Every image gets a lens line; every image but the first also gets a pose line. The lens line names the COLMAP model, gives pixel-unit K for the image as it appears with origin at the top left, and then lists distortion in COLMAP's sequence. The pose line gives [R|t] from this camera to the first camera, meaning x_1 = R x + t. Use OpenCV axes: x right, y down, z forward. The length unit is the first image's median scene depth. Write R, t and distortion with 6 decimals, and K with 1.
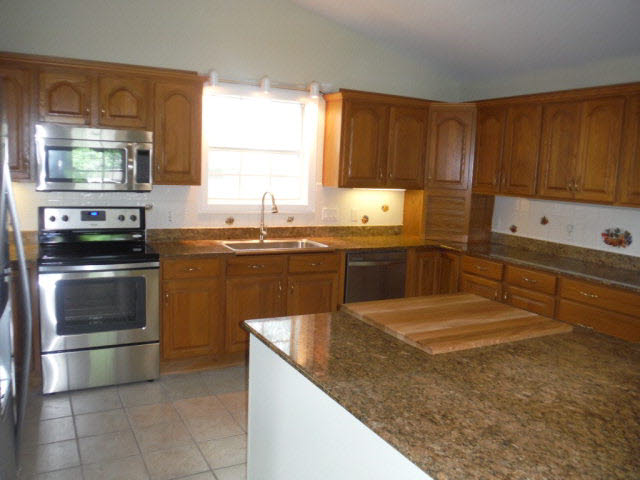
lens RADIAL K [[536.0, 0, 318.3], [0, 536.0, 238.2], [0, 0, 1]] dist [-0.058695, 0.025130]
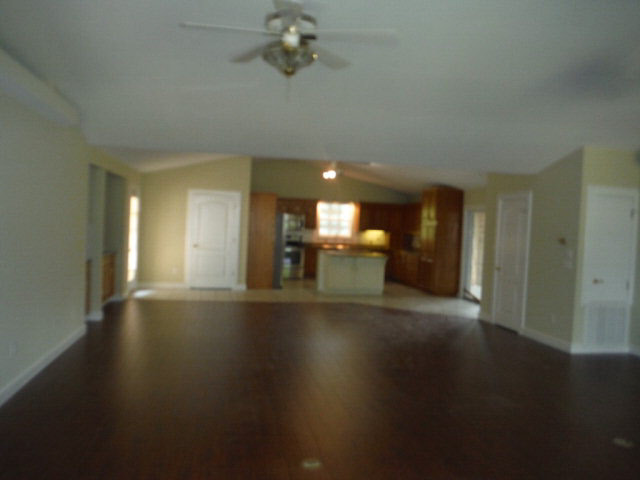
lens RADIAL K [[536.0, 0, 319.8], [0, 536.0, 239.4], [0, 0, 1]] dist [-0.058695, 0.025130]
pose [[0.958364, 0.016447, -0.285076, 0.823128], [-0.041428, 0.995786, -0.081822, 0.256548], [0.282529, 0.090226, 0.955006, -2.413089]]
